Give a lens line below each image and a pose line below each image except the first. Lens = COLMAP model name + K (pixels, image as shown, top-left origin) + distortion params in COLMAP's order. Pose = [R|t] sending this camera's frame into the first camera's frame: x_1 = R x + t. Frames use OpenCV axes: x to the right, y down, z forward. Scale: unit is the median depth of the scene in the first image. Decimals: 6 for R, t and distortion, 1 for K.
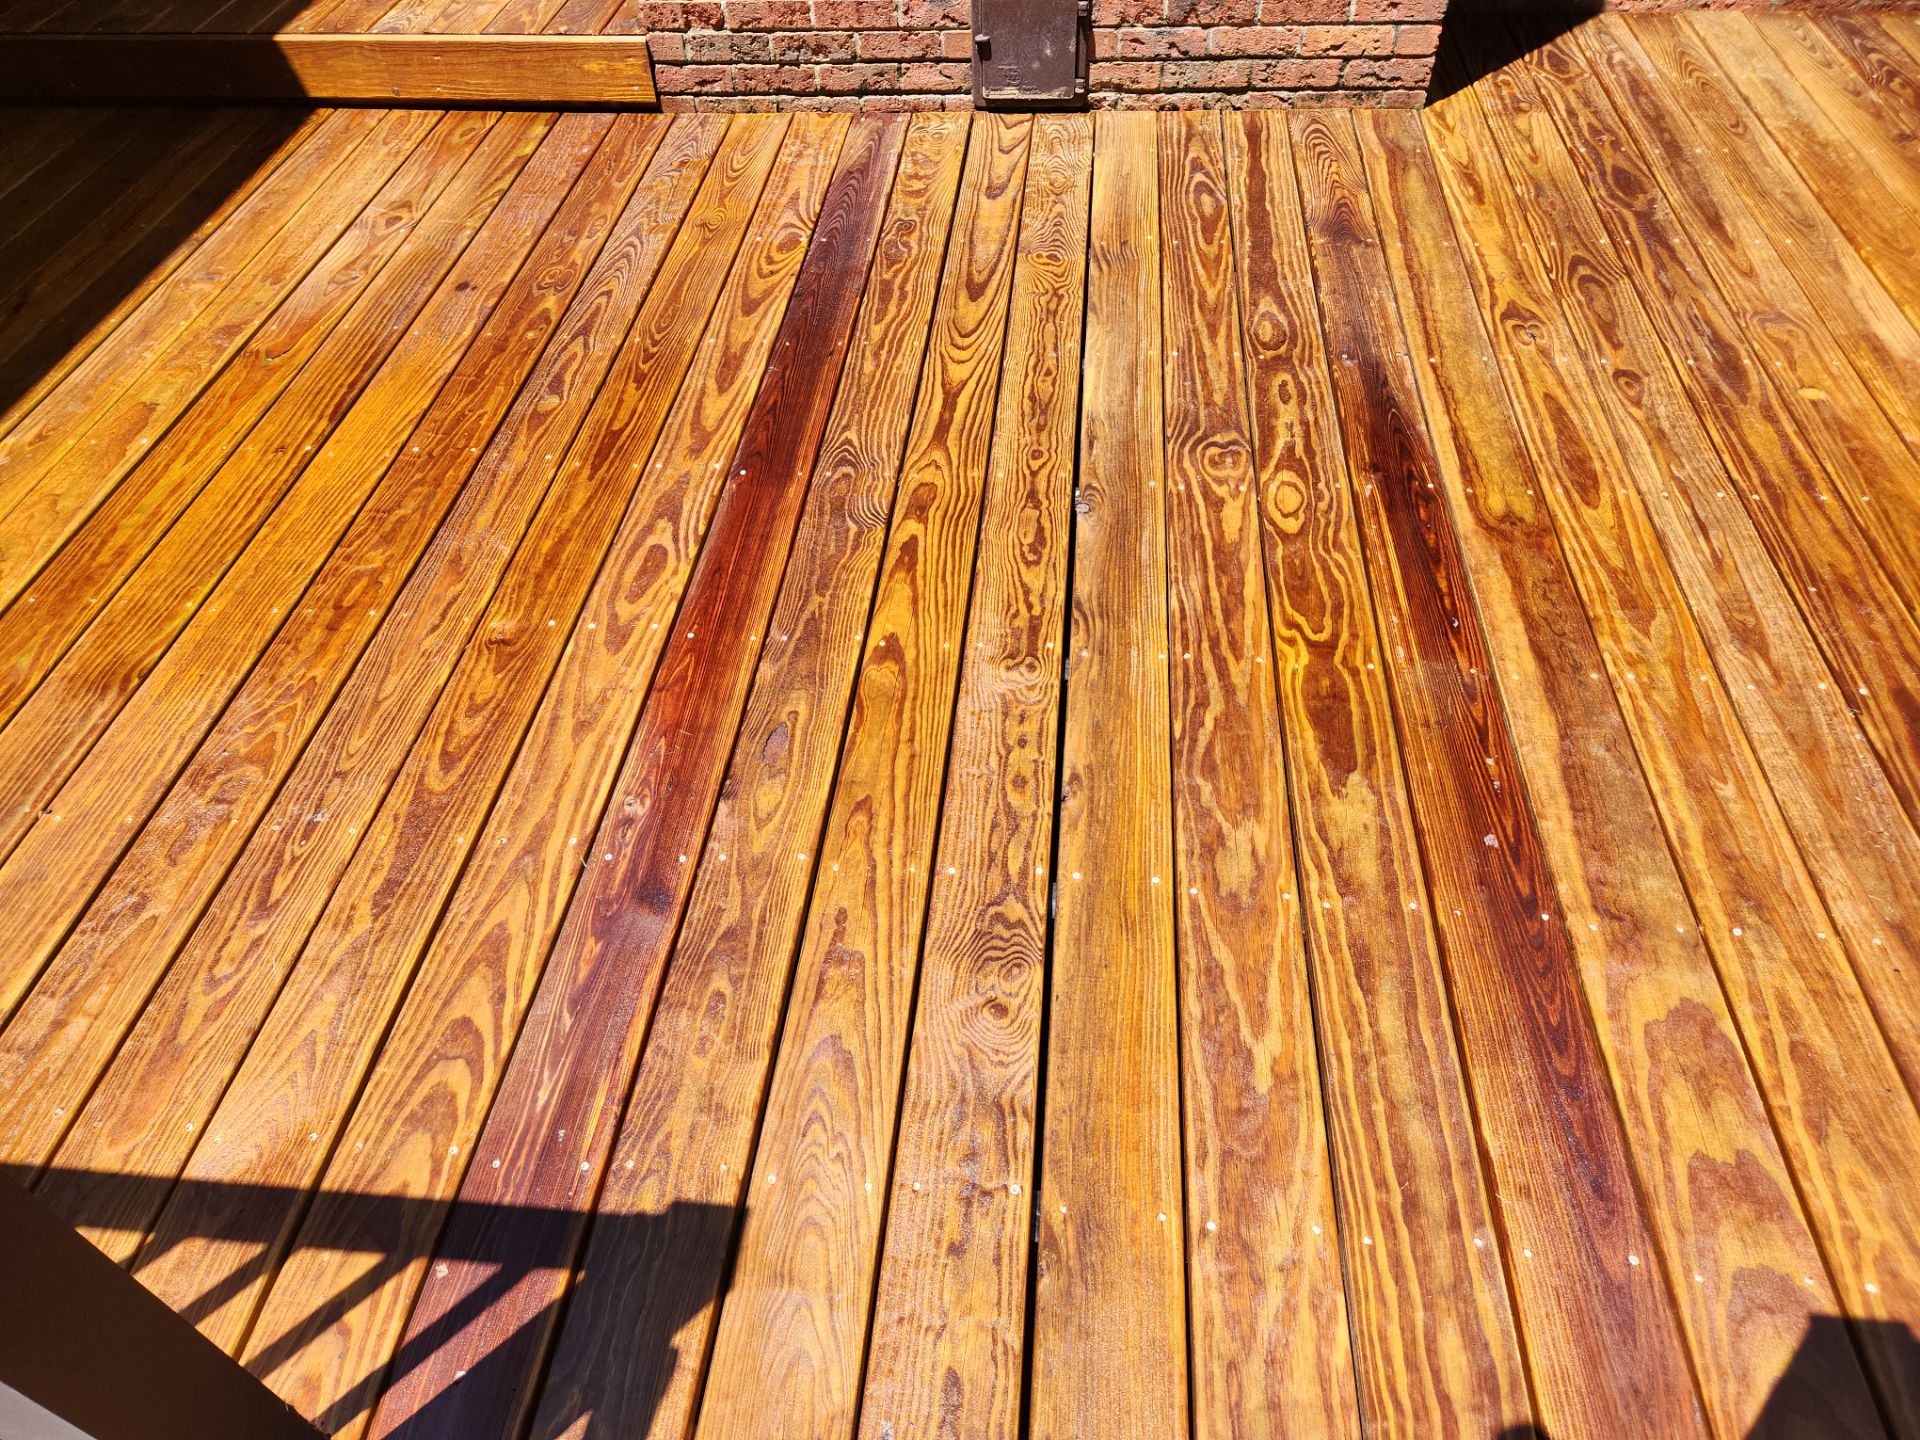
lens RADIAL K [[1311.7, 0, 923.7], [0, 1311.7, 747.9], [0, 0, 1]] dist [0.068677, -0.059519]
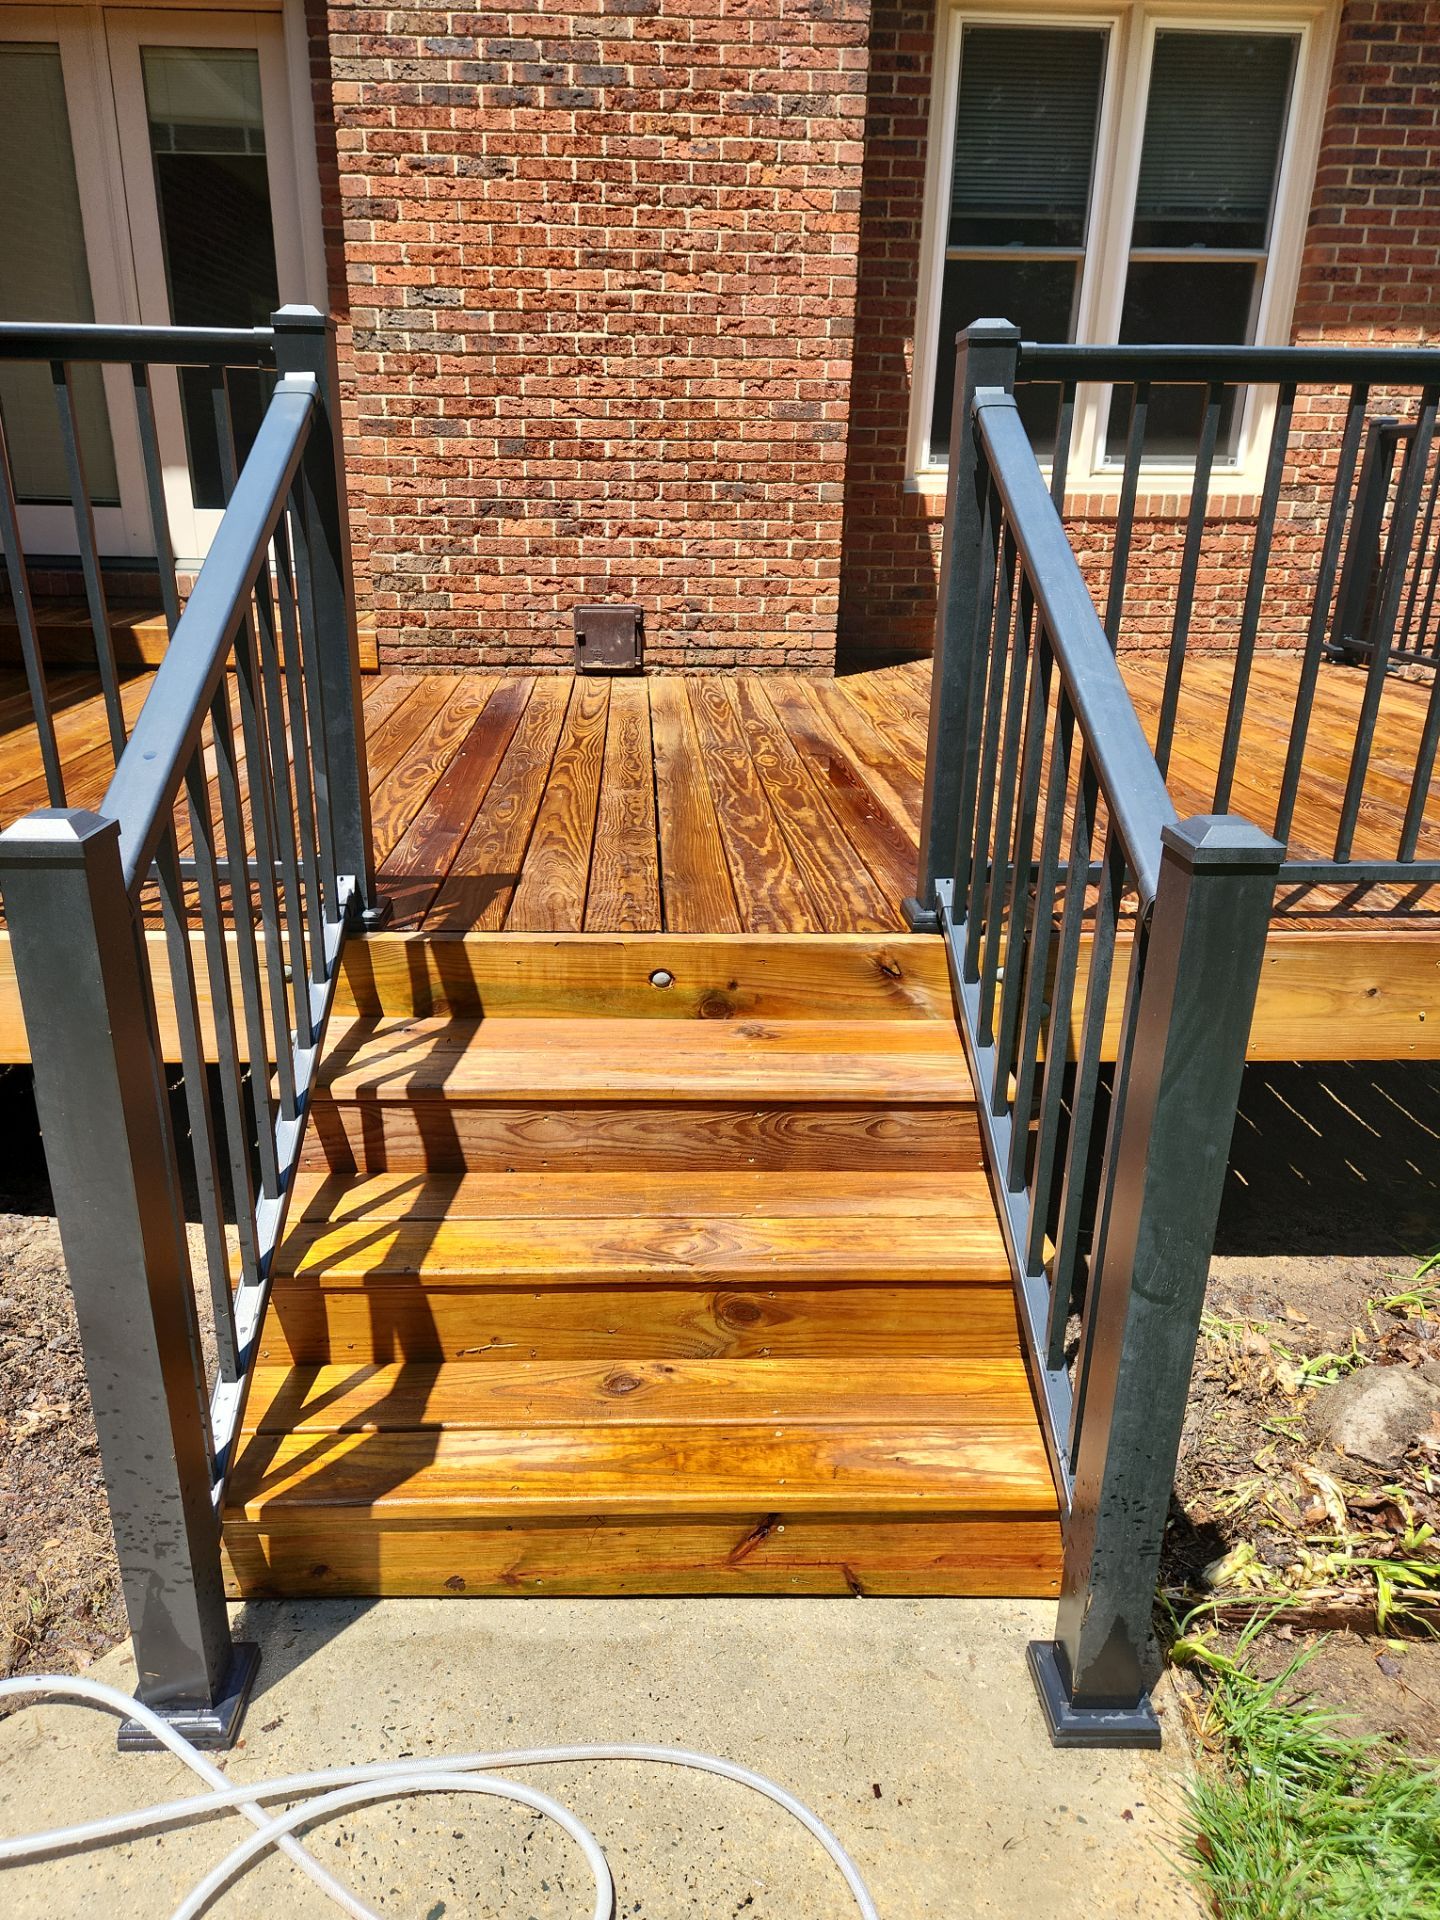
lens RADIAL K [[1334.8, 0, 676.7], [0, 1334.8, 963.3], [0, 0, 1]] dist [0.073430, -0.064636]
pose [[0.988610, 0.005900, 0.150384, -0.129899], [0.061717, 0.895453, -0.440857, 0.883338], [-0.137262, 0.445117, 0.884890, -0.512999]]
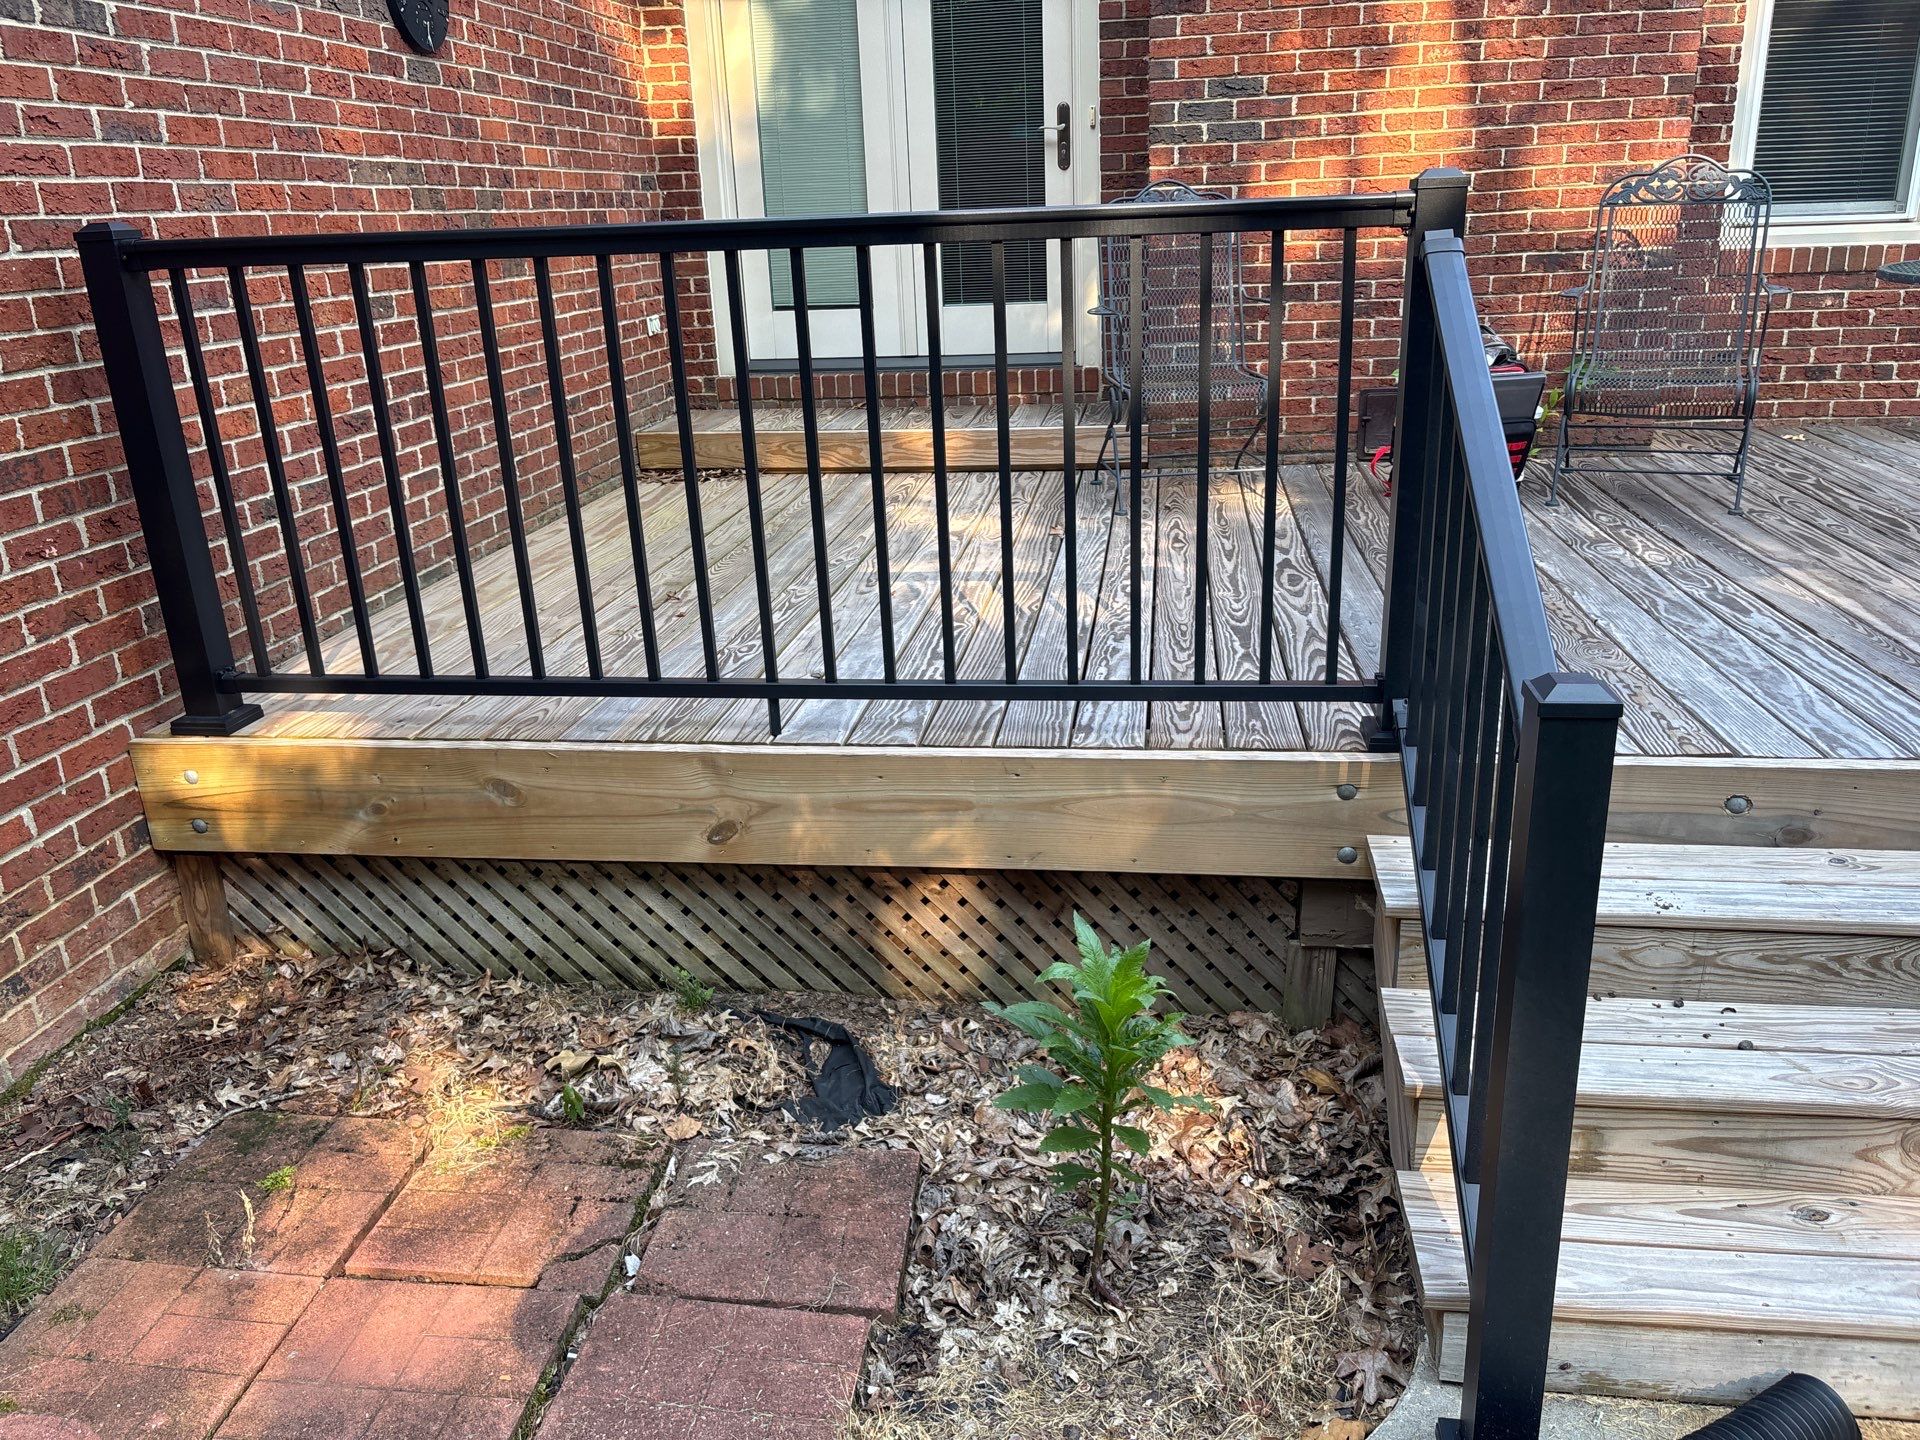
lens RADIAL K [[1477.9, 0, 928.3], [0, 1477.9, 730.9], [0, 0, 1]] dist [0.063750, -0.079957]
pose [[0.999355, 0.015820, -0.032243, -0.606146], [-0.028782, 0.889763, -0.455515, 0.924579], [0.021482, 0.456149, 0.889644, -0.647634]]
